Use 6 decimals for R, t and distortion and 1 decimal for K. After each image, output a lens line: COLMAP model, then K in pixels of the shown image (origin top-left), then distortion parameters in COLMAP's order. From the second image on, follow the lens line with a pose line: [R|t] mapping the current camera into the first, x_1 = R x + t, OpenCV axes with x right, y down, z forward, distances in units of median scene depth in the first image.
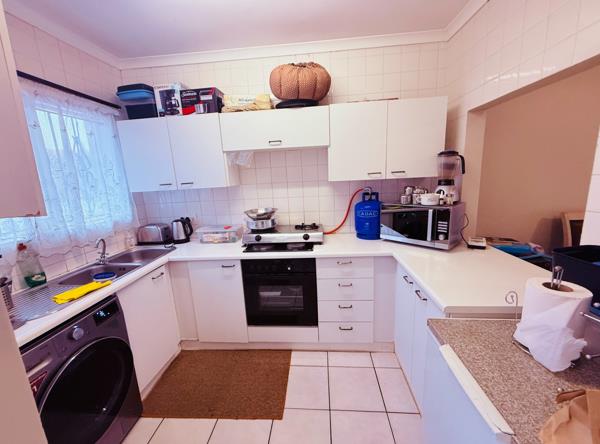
lens RADIAL K [[238.8, 0, 300.2], [0, 238.8, 220.1], [0, 0, 1]] dist [-0.000126, 0.000065]
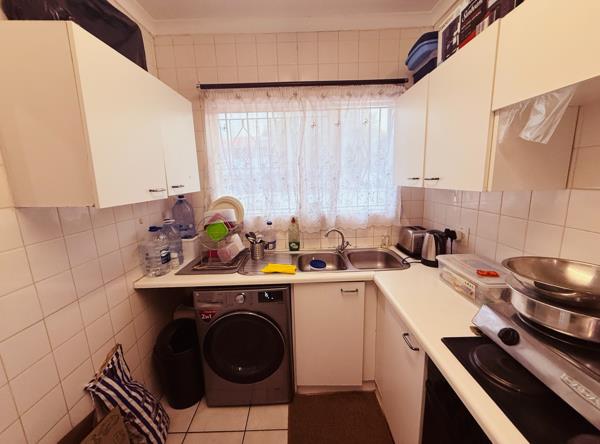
lens RADIAL K [[239.1, 0, 301.5], [0, 239.1, 223.3], [0, 0, 1]] dist [-0.000857, -0.000105]
pose [[0.094959, 0.237657, -0.966696, 0.135011], [-0.159471, 0.962175, 0.220880, -0.149010], [0.982625, 0.133186, 0.129267, 0.715457]]
